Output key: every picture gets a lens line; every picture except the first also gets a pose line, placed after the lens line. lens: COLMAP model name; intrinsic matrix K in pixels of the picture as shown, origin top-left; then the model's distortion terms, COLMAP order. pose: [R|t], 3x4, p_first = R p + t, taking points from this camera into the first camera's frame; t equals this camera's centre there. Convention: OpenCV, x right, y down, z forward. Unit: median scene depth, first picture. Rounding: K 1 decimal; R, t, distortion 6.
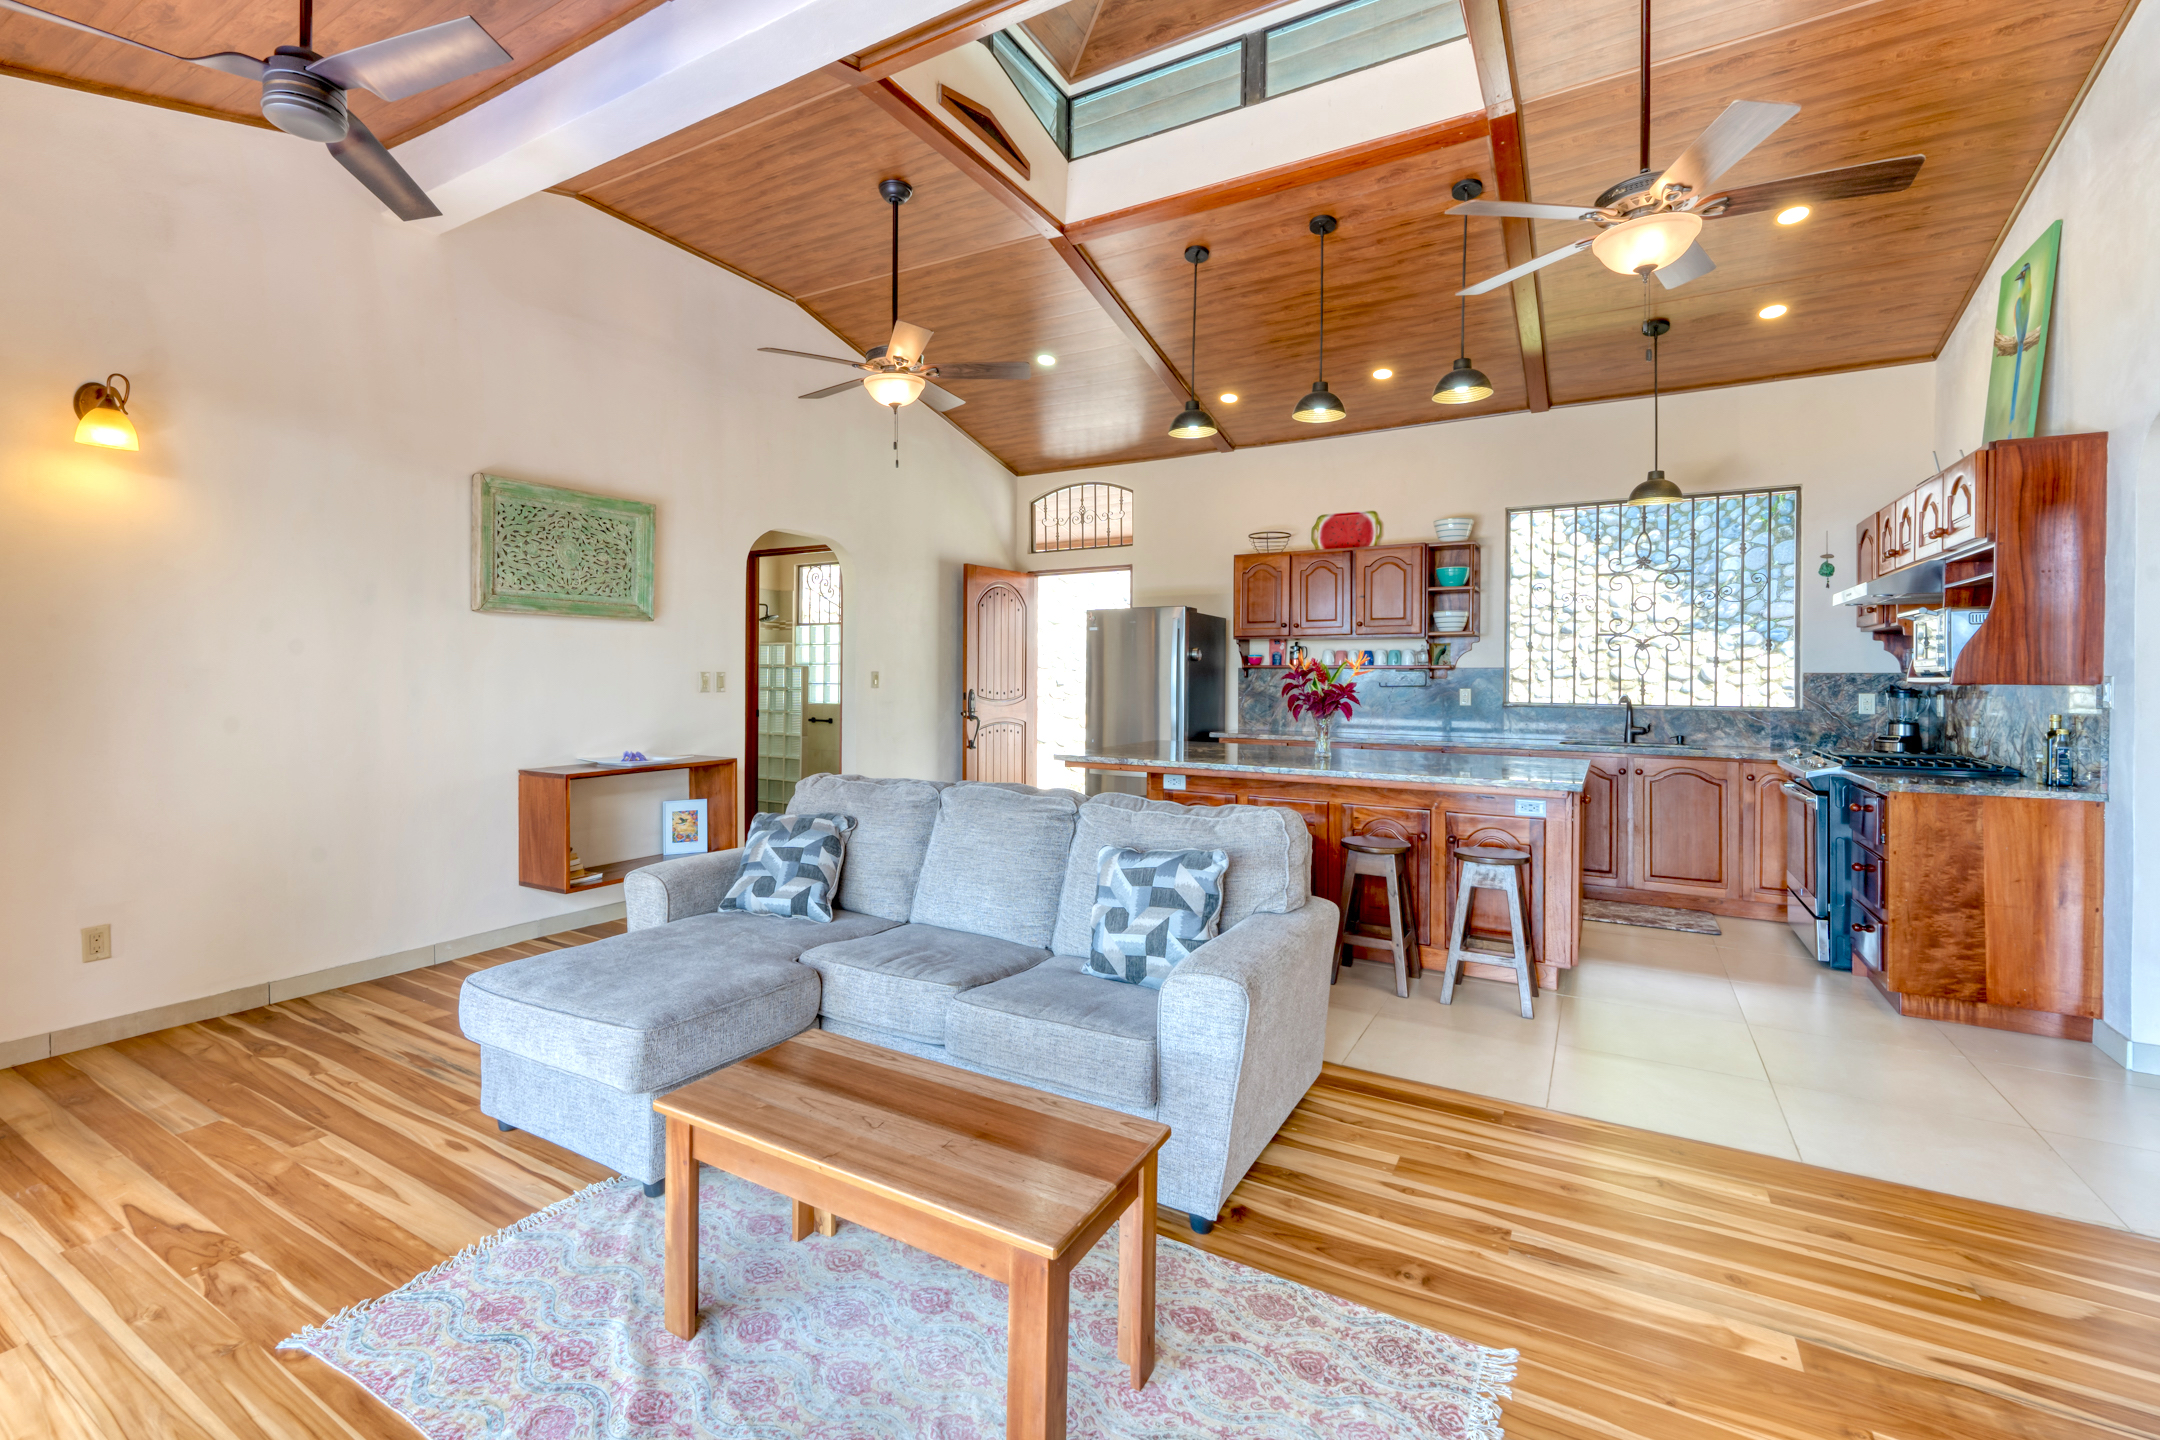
lens RADIAL K [[952.8, 0, 1025.1], [0, 952.8, 682.2], [0, 0, 1]] dist [0.001752, -0.000478]
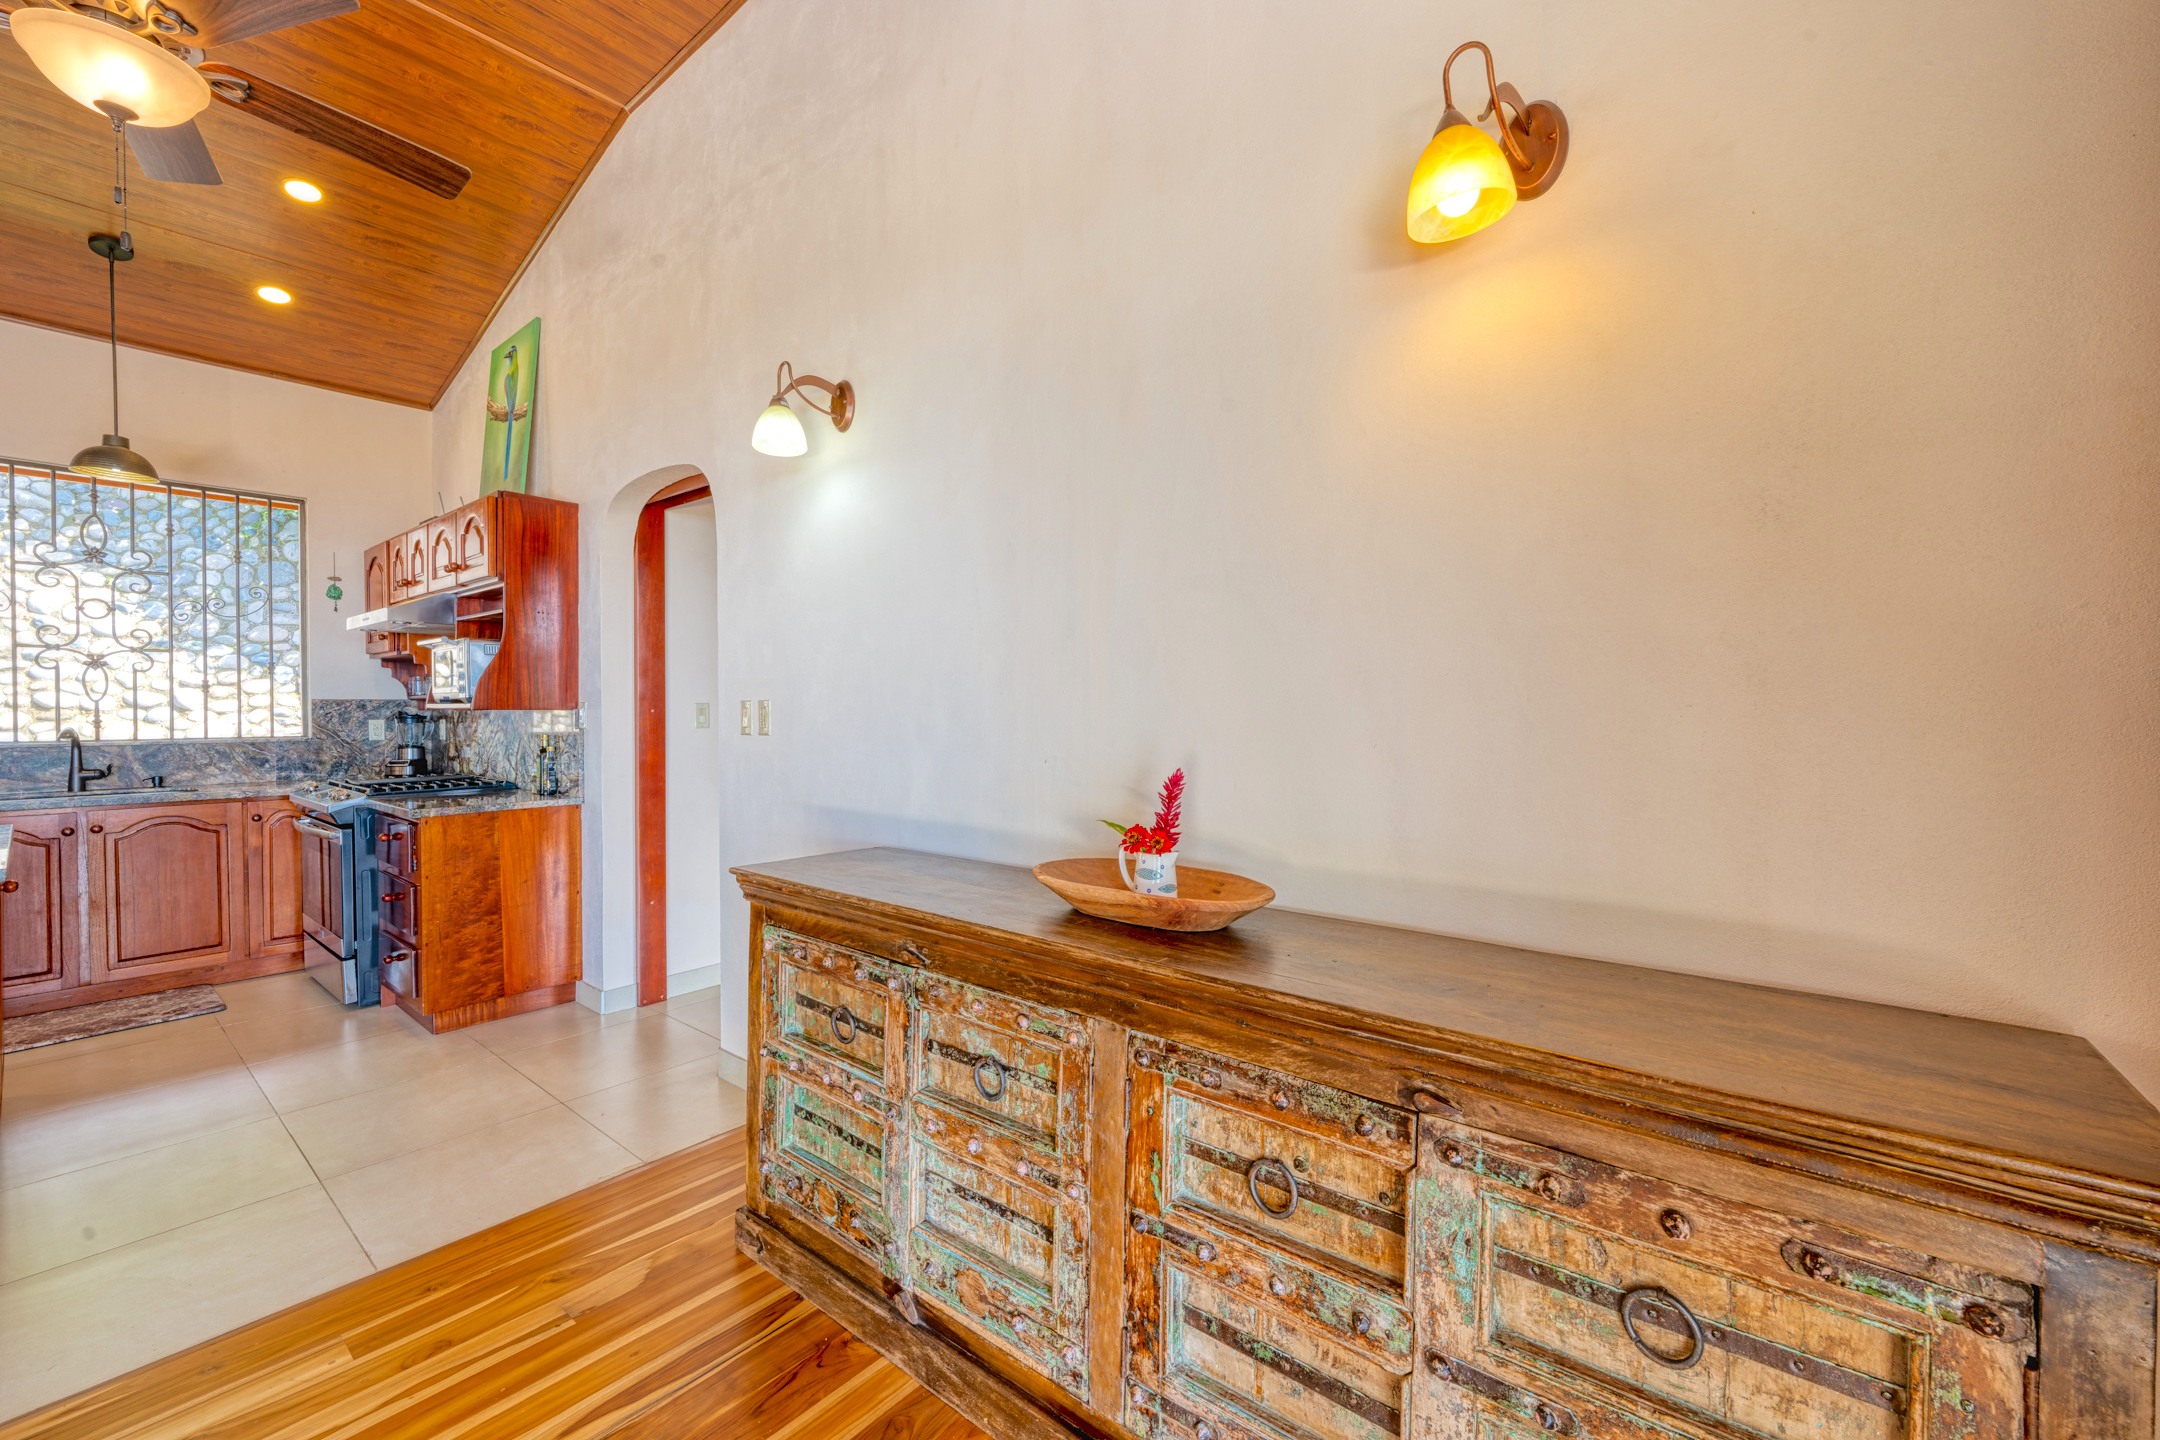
lens RADIAL K [[873.8, 0, 1085.0], [0, 873.8, 715.3], [0, 0, 1]] dist [0.000100, -0.000103]
pose [[0.136641, -0.015893, 0.990493, 0.068096], [0.007567, 0.999859, 0.015000, -0.001083], [-0.990592, 0.005445, 0.136742, 0.132776]]
